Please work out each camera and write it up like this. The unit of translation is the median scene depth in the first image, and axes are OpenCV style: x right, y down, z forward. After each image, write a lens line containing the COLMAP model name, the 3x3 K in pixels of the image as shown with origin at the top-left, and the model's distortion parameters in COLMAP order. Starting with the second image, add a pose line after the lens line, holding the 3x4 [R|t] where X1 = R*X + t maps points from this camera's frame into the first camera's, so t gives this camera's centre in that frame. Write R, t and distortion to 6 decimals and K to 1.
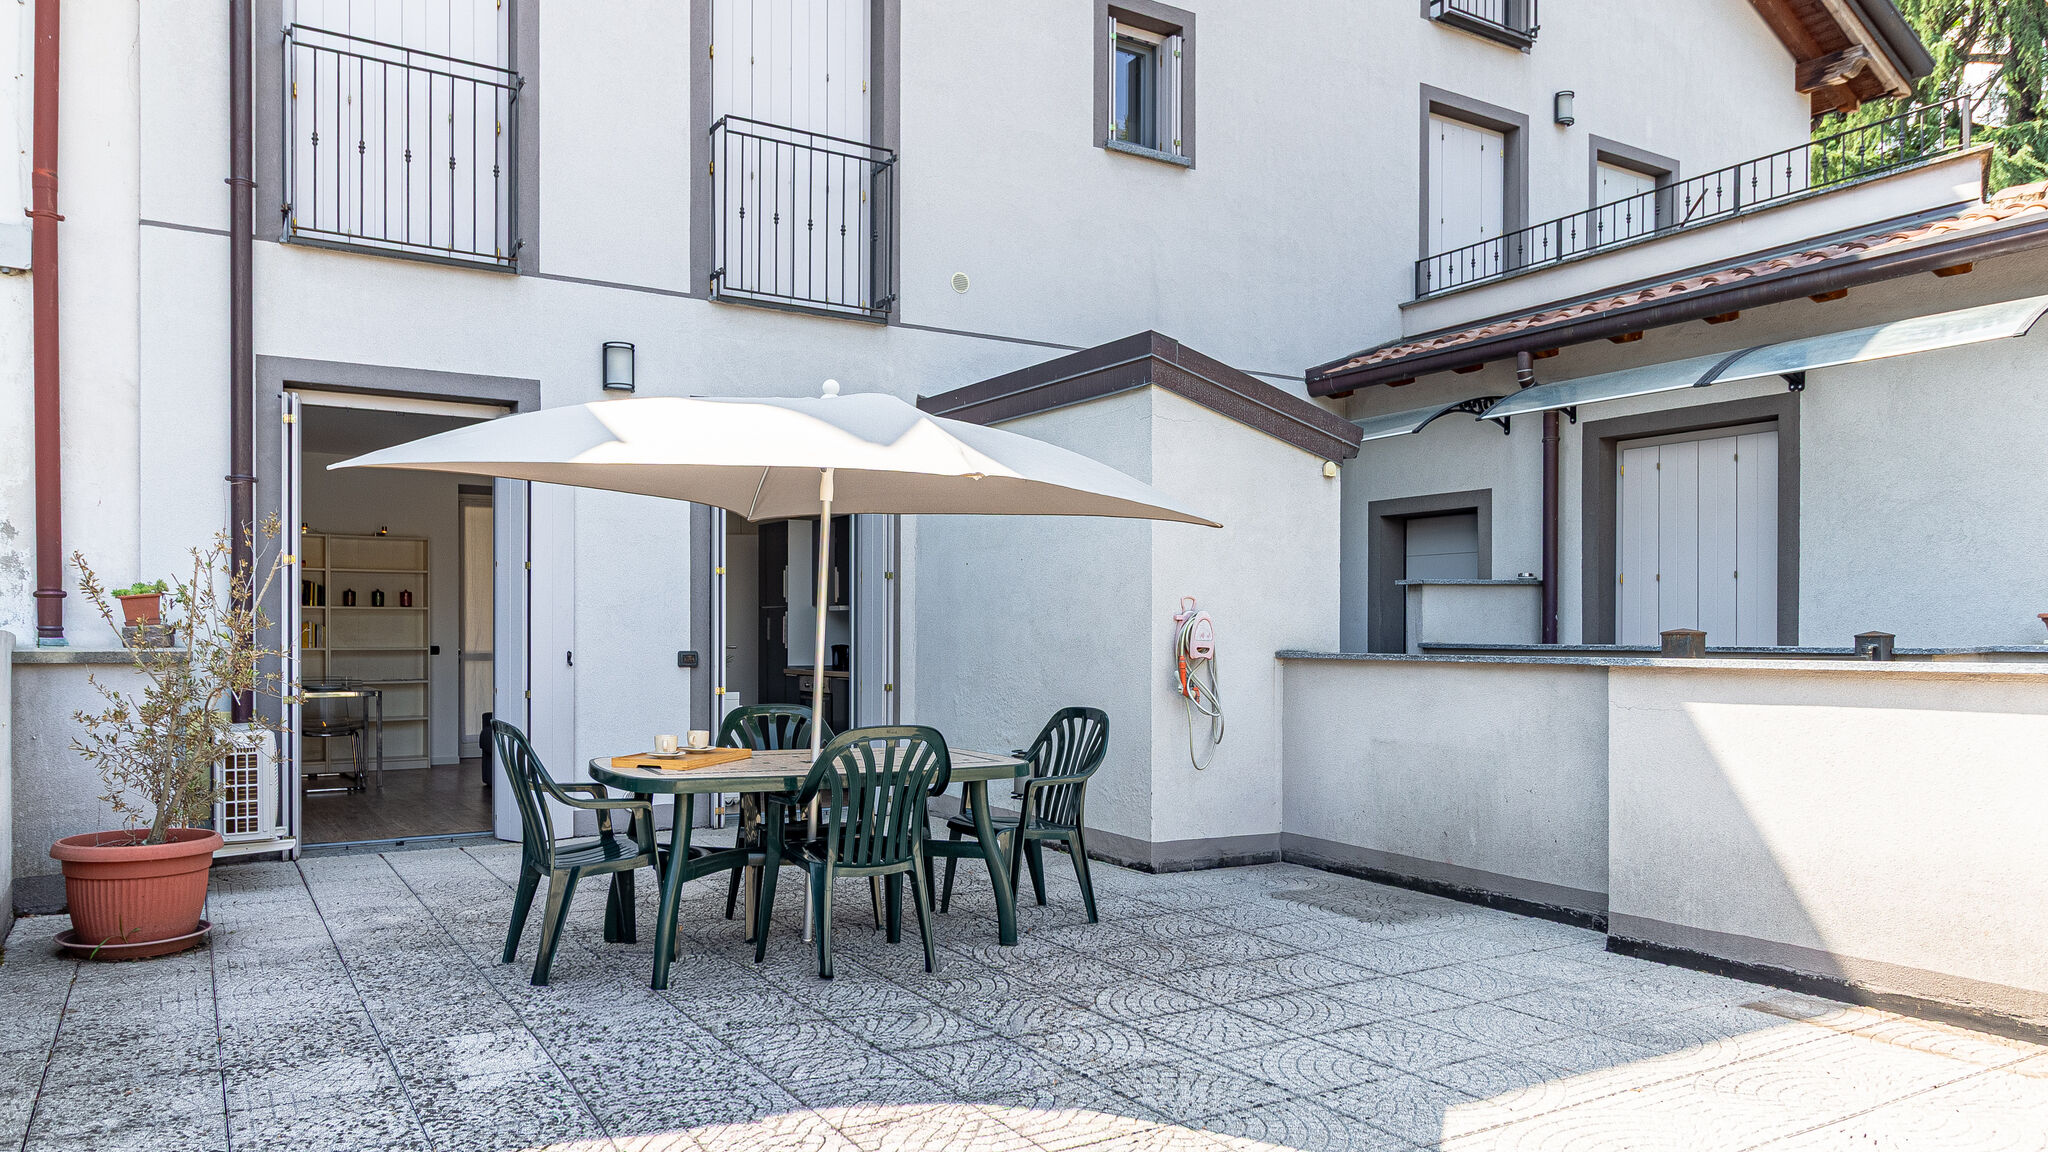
lens RADIAL K [[1343.9, 0, 1021.4], [0, 1343.9, 625.1], [0, 0, 1]] dist [-0.002324, -0.002118]
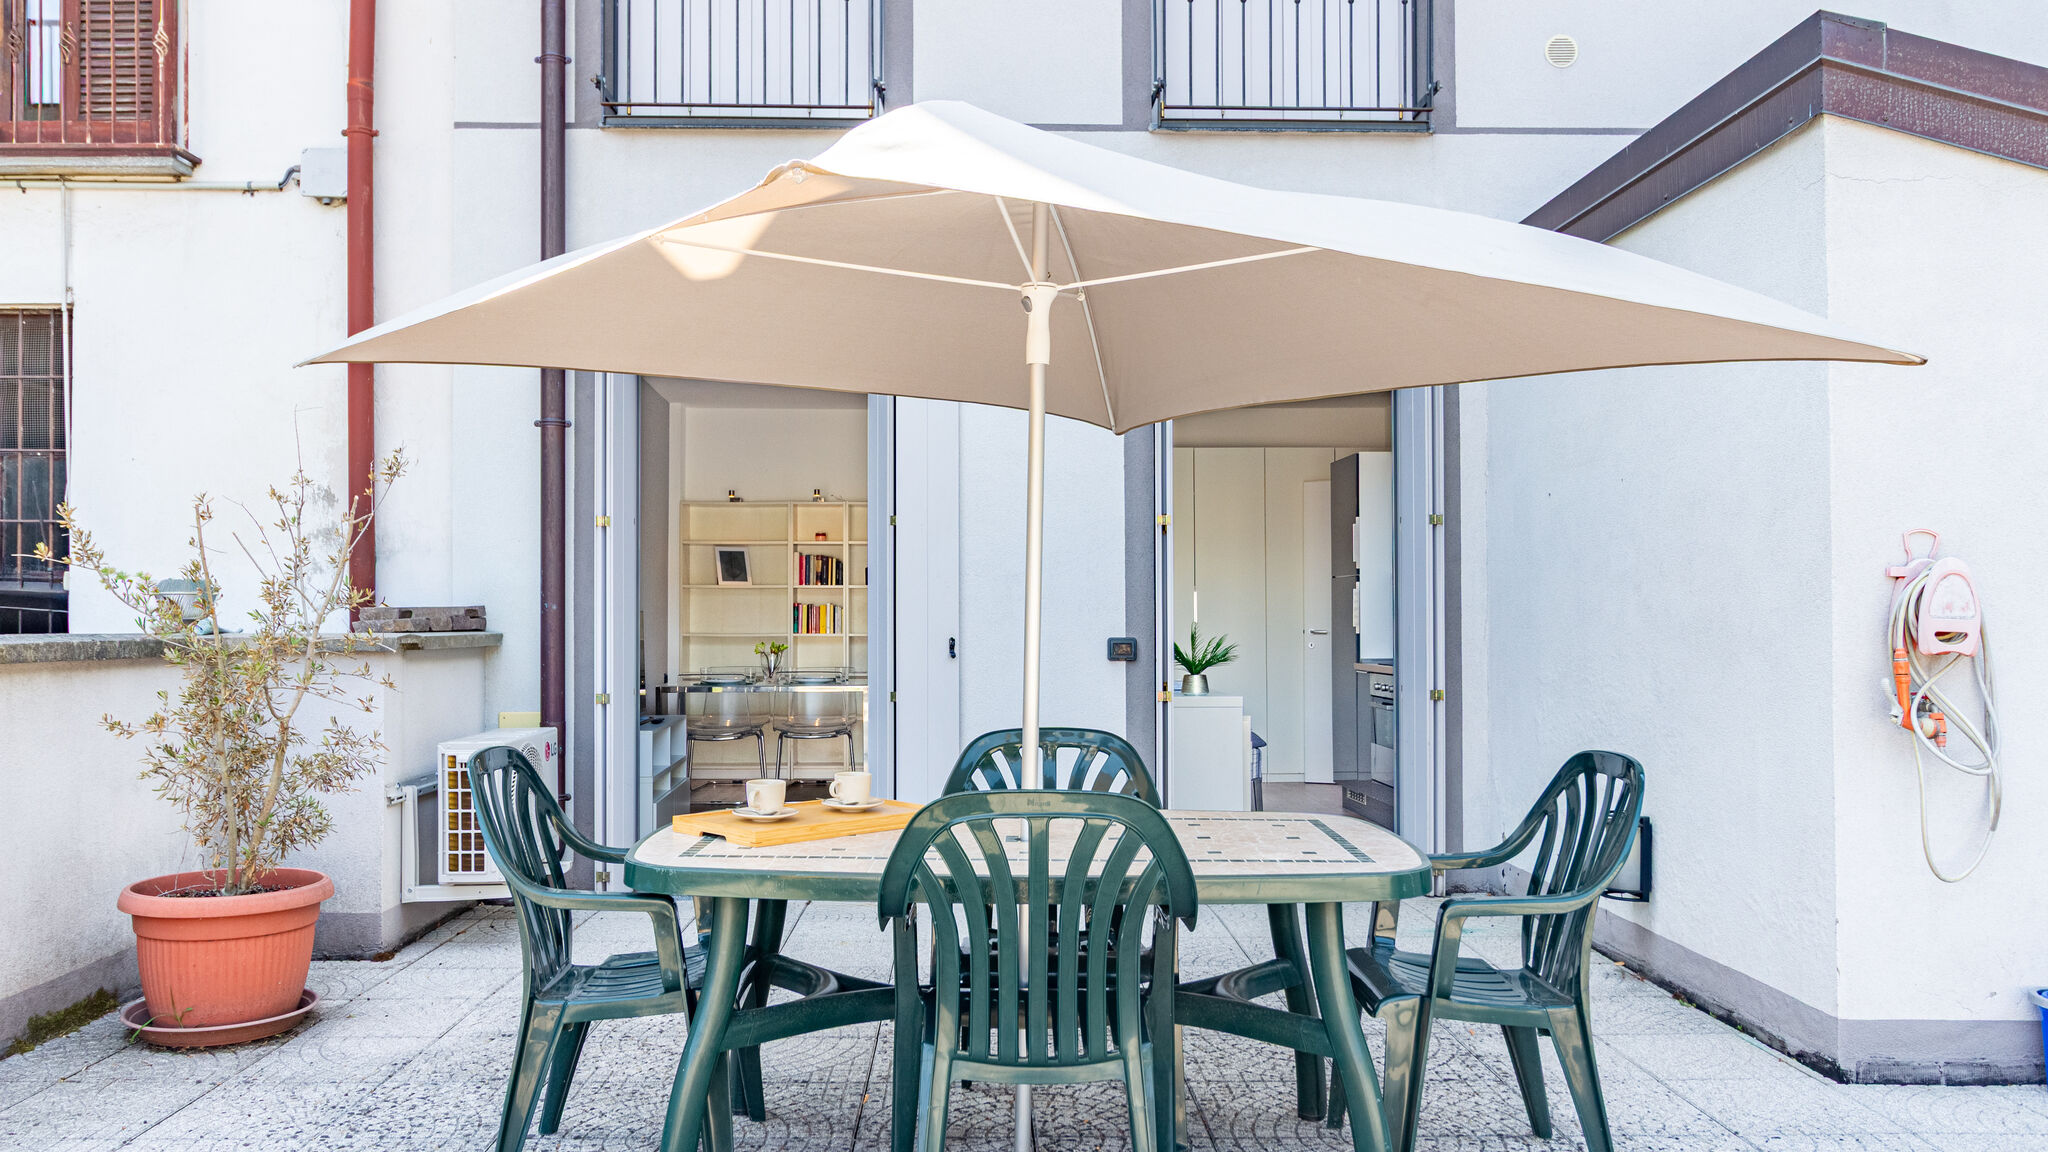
lens RADIAL K [[1523.6, 0, 1024.0], [0, 1523.6, 576.0], [0, 0, 1]] dist [0.005440, 0.003208]
pose [[0.862858, -0.019446, -0.505072, 0.126394], [0.008981, 0.999692, -0.023146, 0.006401], [0.505367, 0.015435, 0.862767, 0.352777]]
